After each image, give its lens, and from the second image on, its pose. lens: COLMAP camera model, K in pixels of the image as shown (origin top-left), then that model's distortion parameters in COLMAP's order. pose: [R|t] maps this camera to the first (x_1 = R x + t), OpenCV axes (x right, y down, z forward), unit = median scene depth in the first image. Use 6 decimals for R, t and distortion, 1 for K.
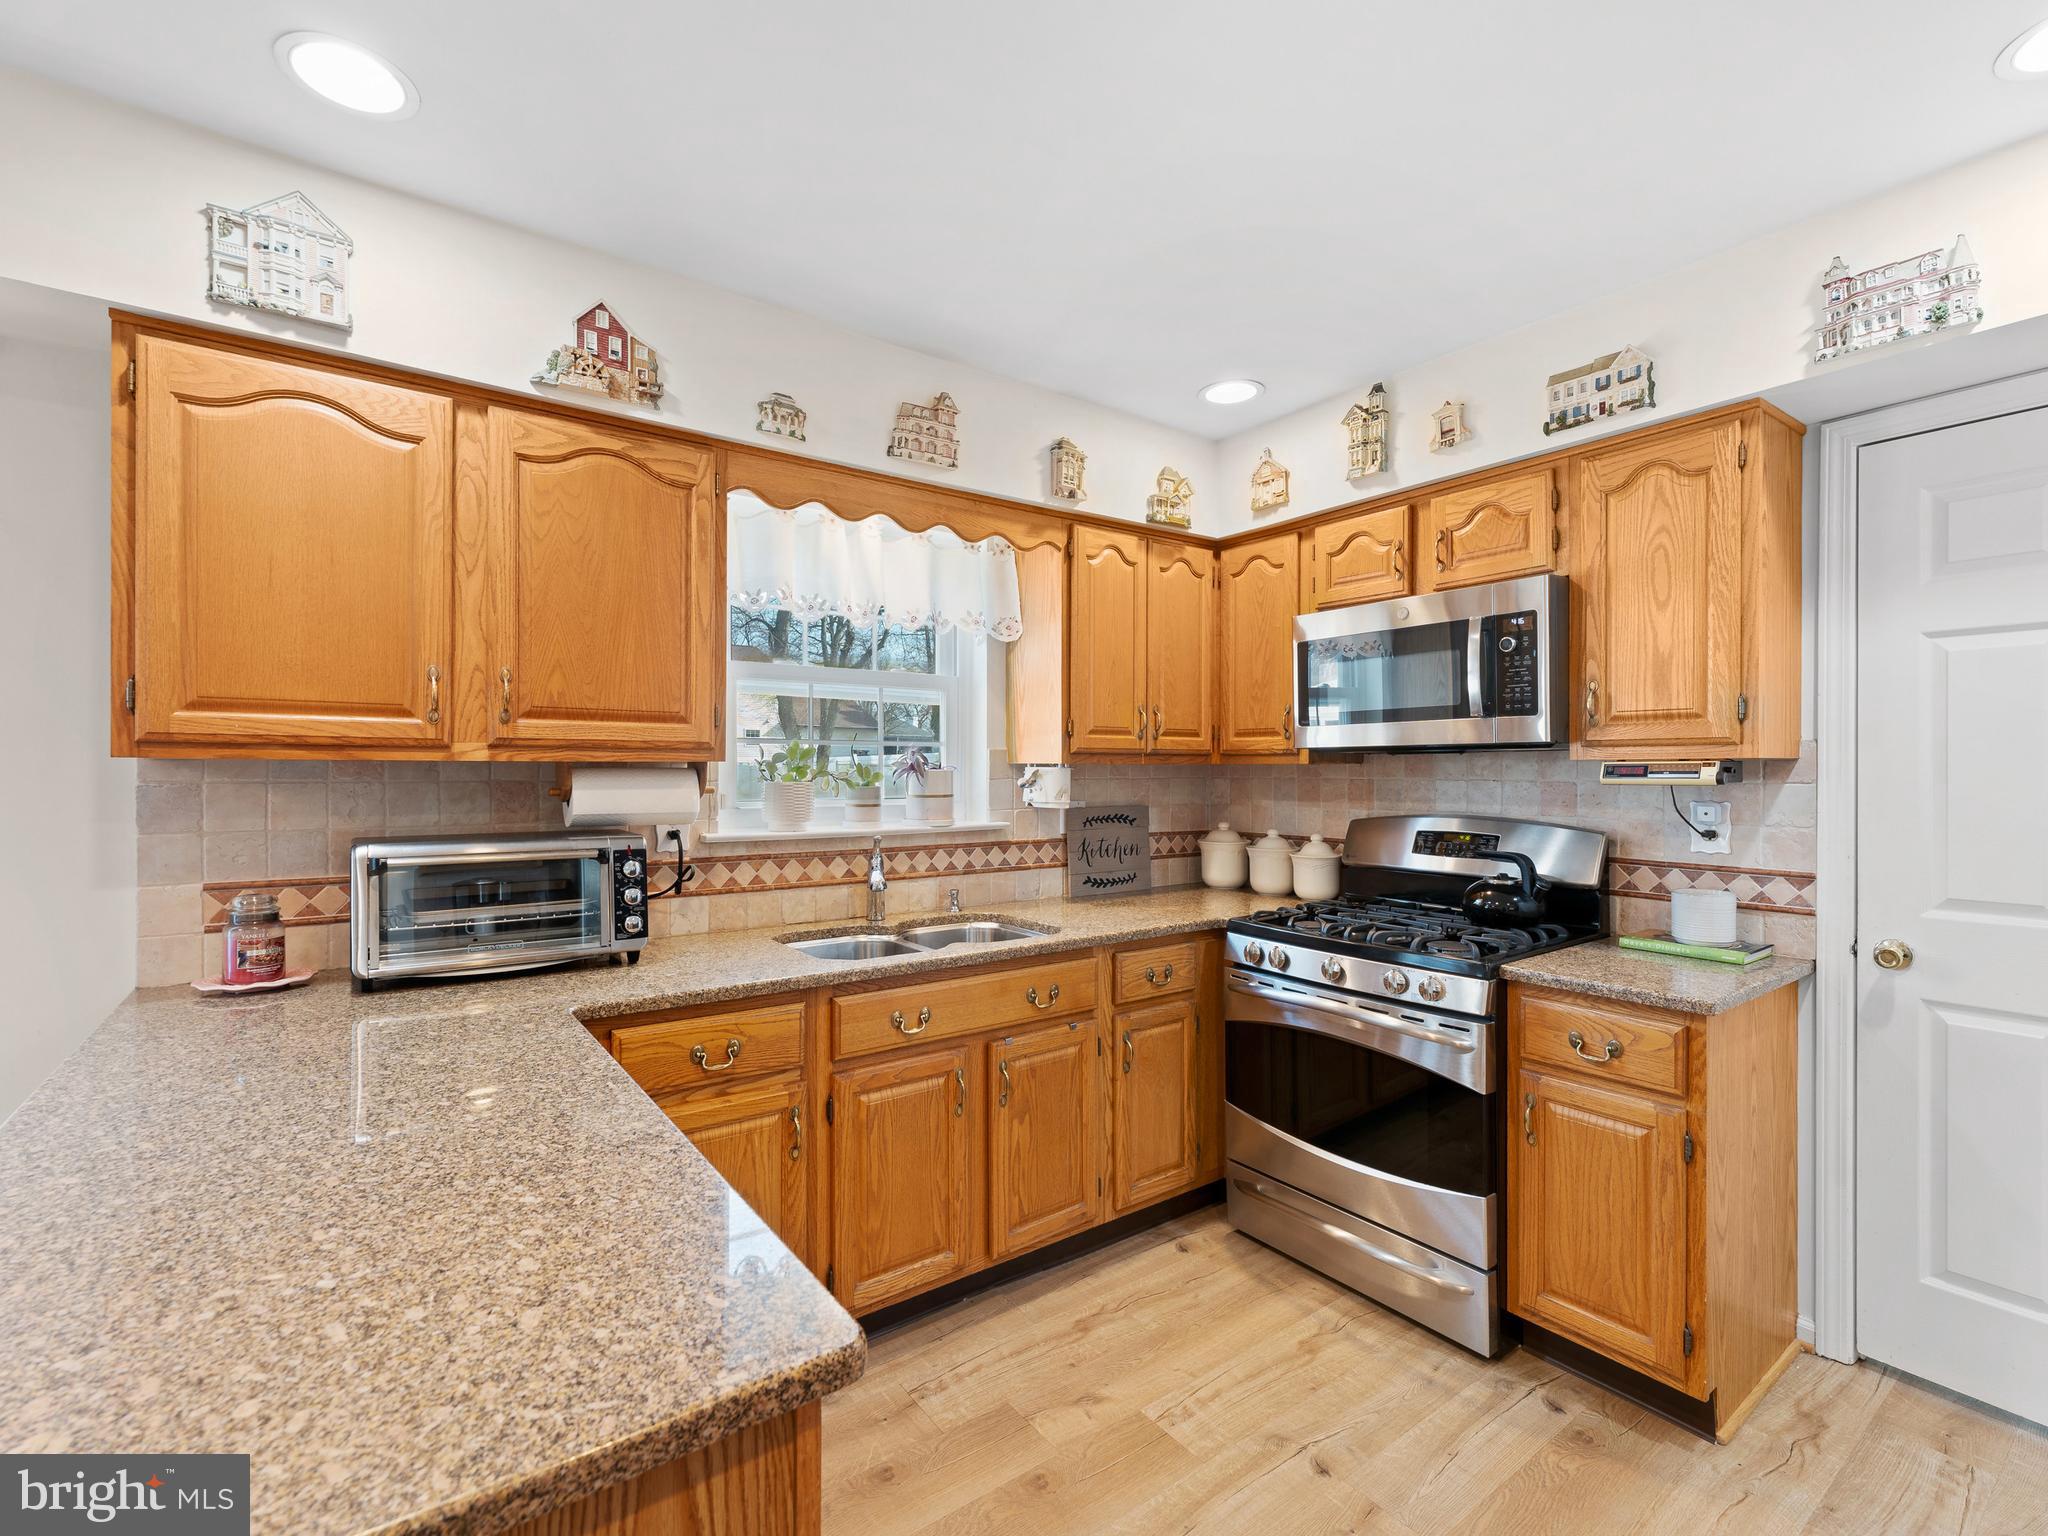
lens RADIAL K [[925.7, 0, 1024.0], [0, 925.7, 768.0], [0, 0, 1]] dist [-0.000252, 0.000158]
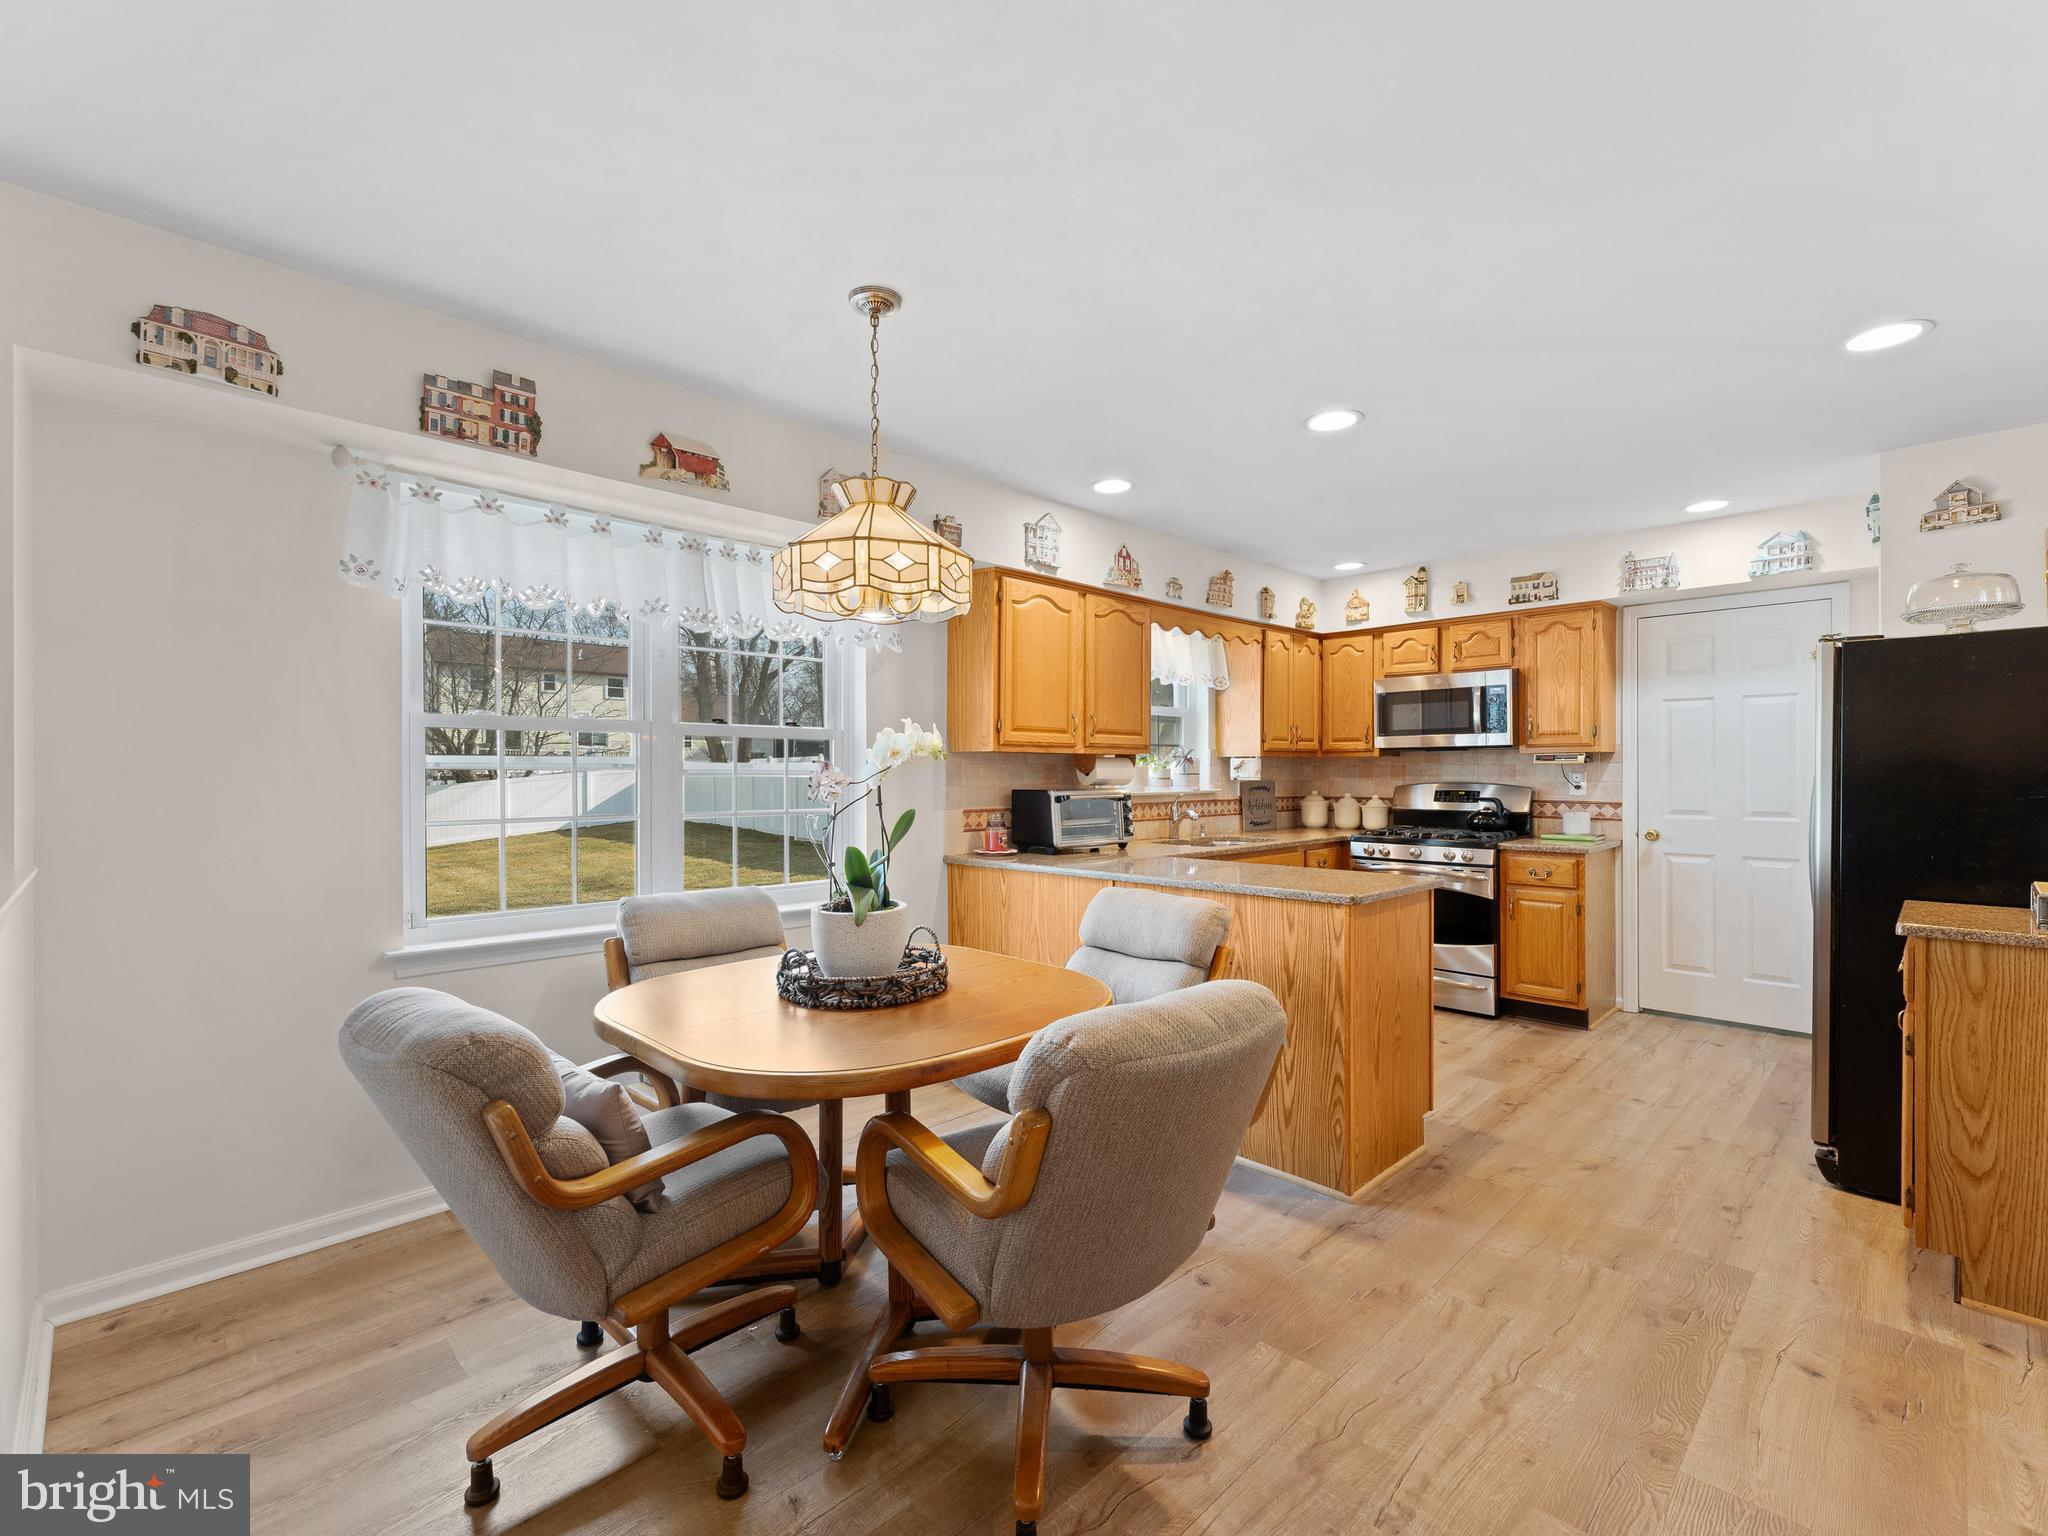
lens RADIAL K [[898.9, 0, 1024.0], [0, 898.9, 768.0], [0, 0, 1]] dist [-0.000053, -0.000172]
pose [[0.990319, -0.003350, 0.138768, -0.837627], [0.003667, 0.999991, -0.002034, 0.025539], [-0.138760, 0.002523, 0.990323, -0.909924]]
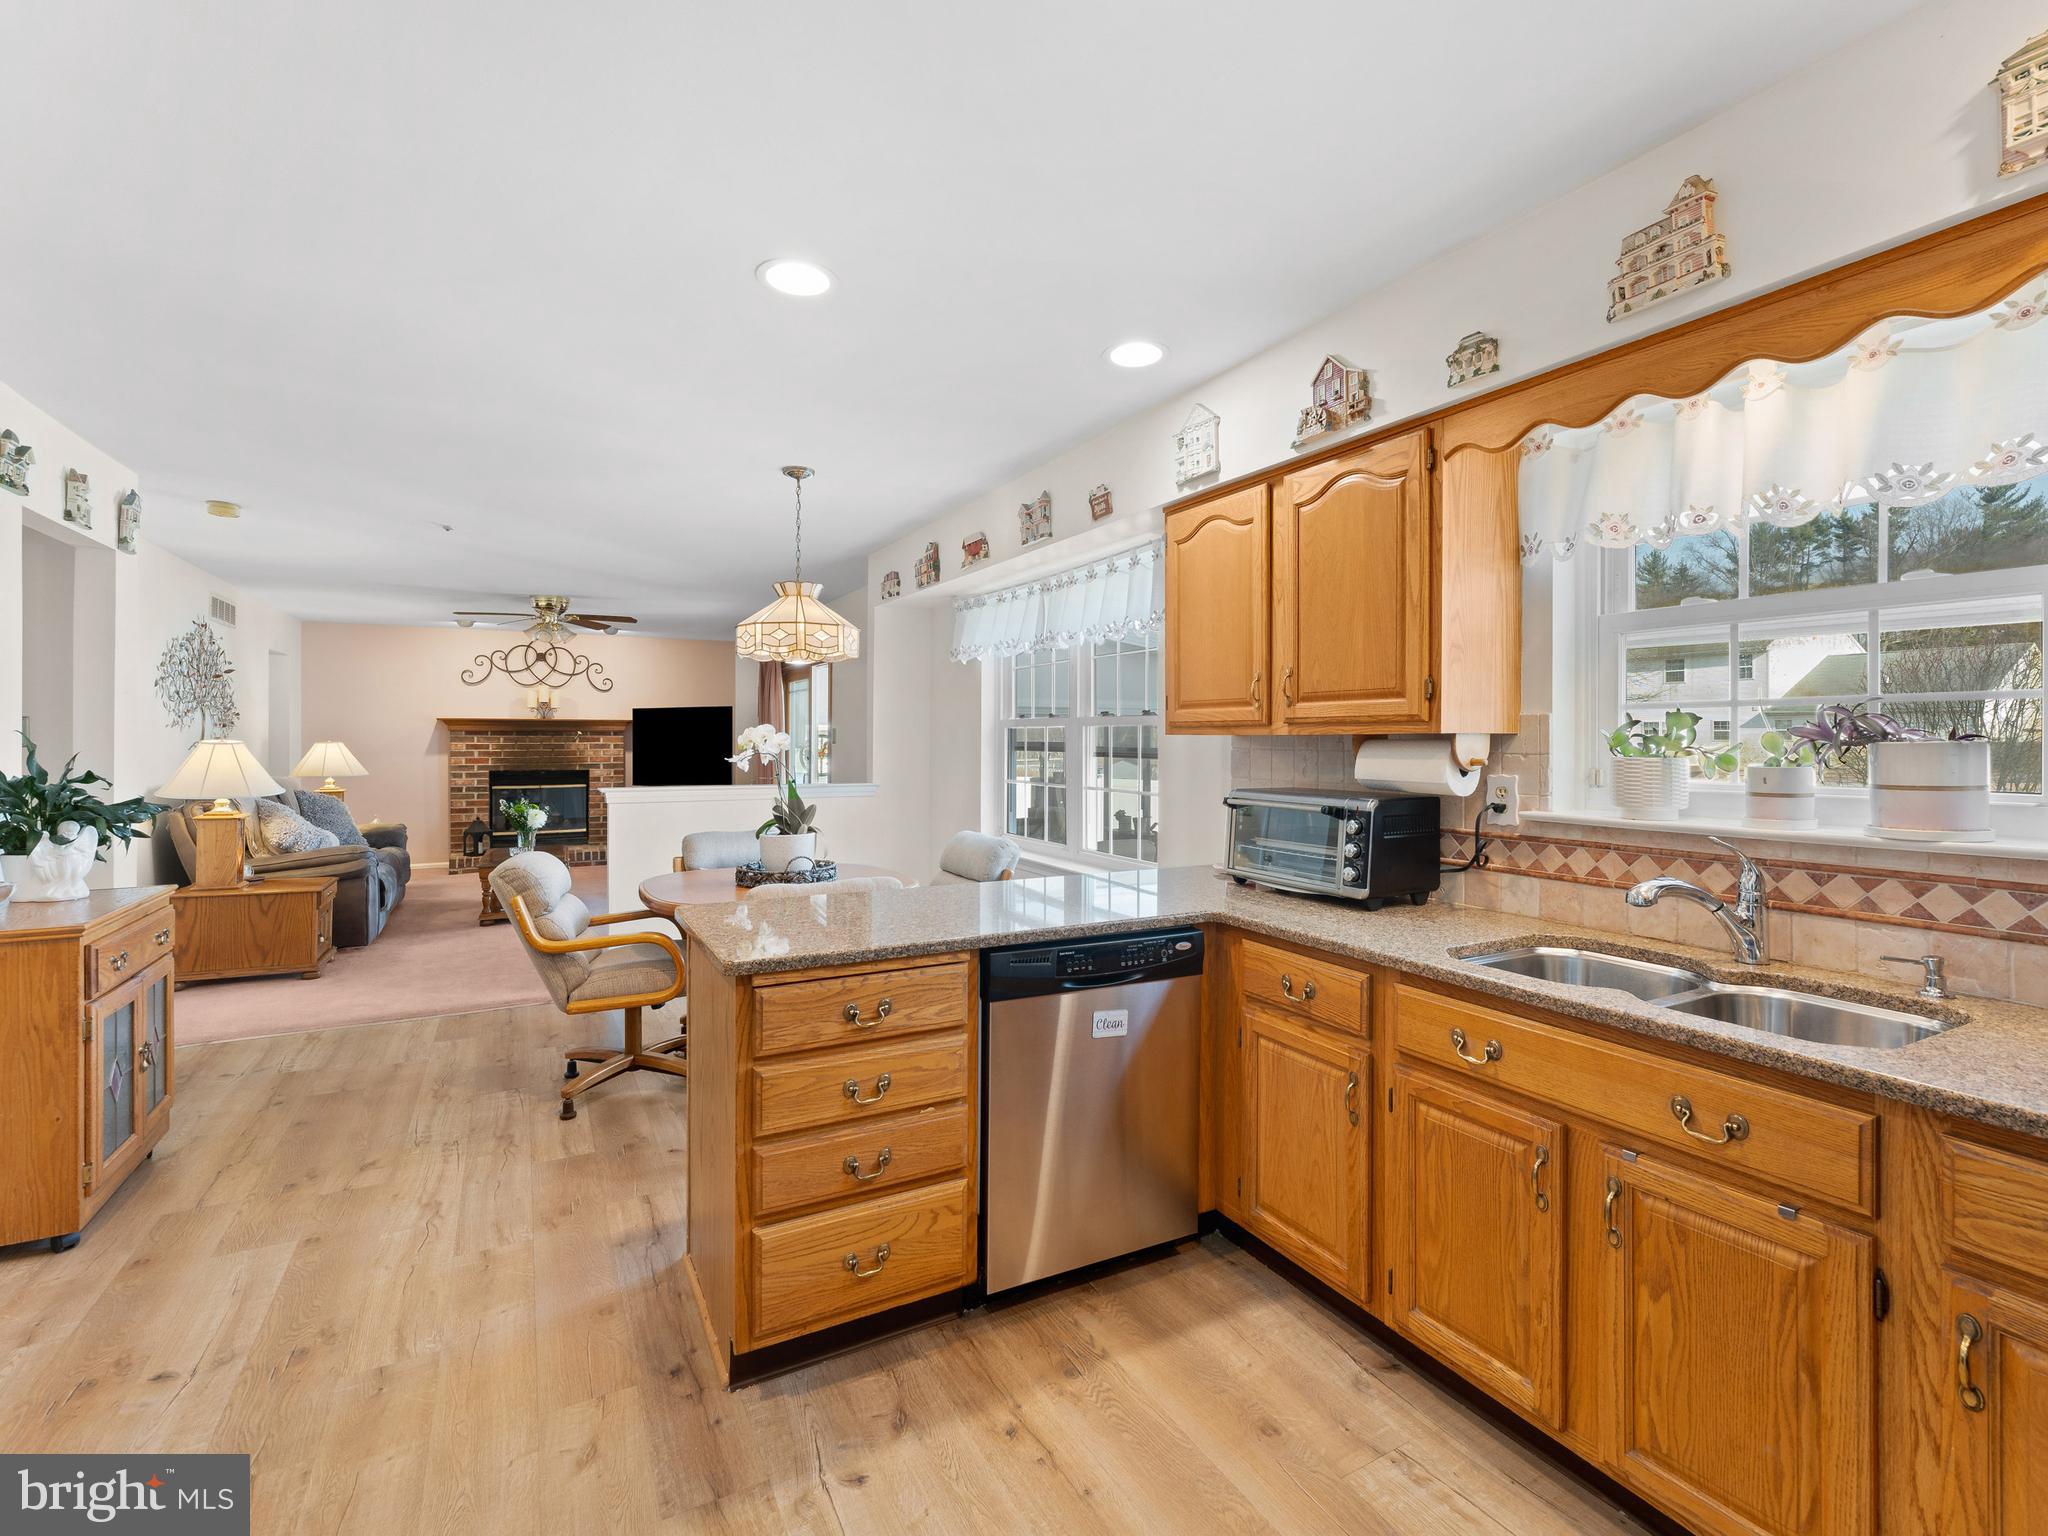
lens RADIAL K [[913.1, 0, 1015.7], [0, 913.1, 735.9], [0, 0, 1]] dist [0.000031, -0.000088]
pose [[-0.134353, -0.007147, -0.990908, 0.665683], [-0.000980, 0.999974, -0.007079, 0.003113], [0.990933, 0.000020, -0.134357, 0.639691]]
